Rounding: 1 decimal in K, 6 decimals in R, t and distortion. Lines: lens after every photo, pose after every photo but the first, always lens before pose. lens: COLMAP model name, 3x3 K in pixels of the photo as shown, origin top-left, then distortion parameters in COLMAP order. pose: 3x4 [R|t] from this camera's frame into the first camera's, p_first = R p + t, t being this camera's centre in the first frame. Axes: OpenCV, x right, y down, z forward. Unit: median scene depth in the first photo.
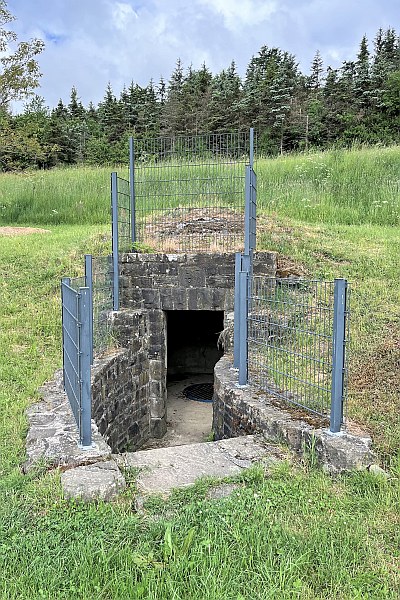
lens RADIAL K [[540.7, 0, 198.2], [0, 540.7, 300.2], [0, 0, 1]] dist [0.019590, 0.003112]
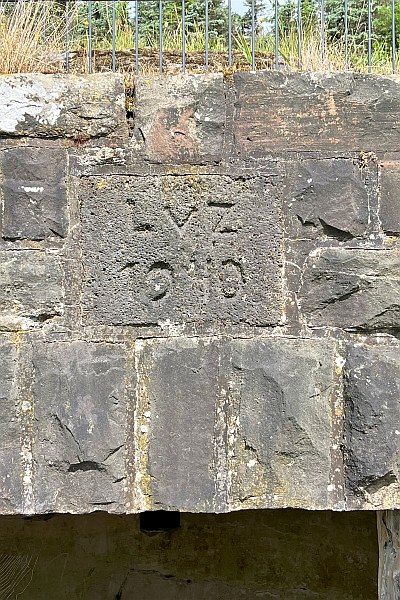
lens RADIAL K [[869.2, 0, 202.4], [0, 869.2, 303.7], [0, 0, 1]] dist [0.090032, 0.000000]
pose [[0.984875, 0.003215, 0.173234, -0.041684], [0.014479, 0.994803, -0.100781, -0.009684], [-0.172658, 0.101765, 0.979711, 0.790591]]
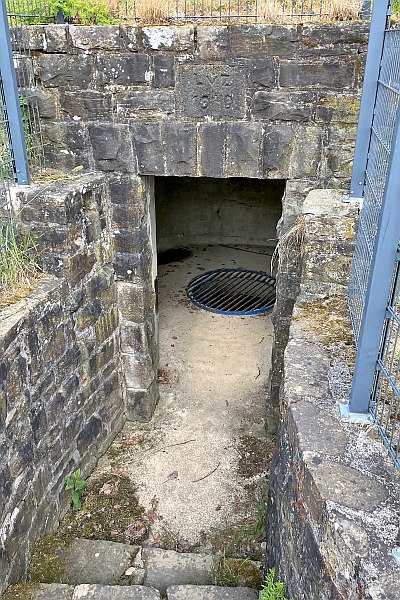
lens RADIAL K [[540.7, 0, 201.6], [0, 540.7, 300.4], [0, 0, 1]] dist [0.019590, 0.003112]
pose [[0.999947, -0.003169, 0.009785, -0.022640], [-0.000569, 0.932840, 0.360290, -0.043868], [-0.010269, -0.360277, 0.932789, 0.572812]]
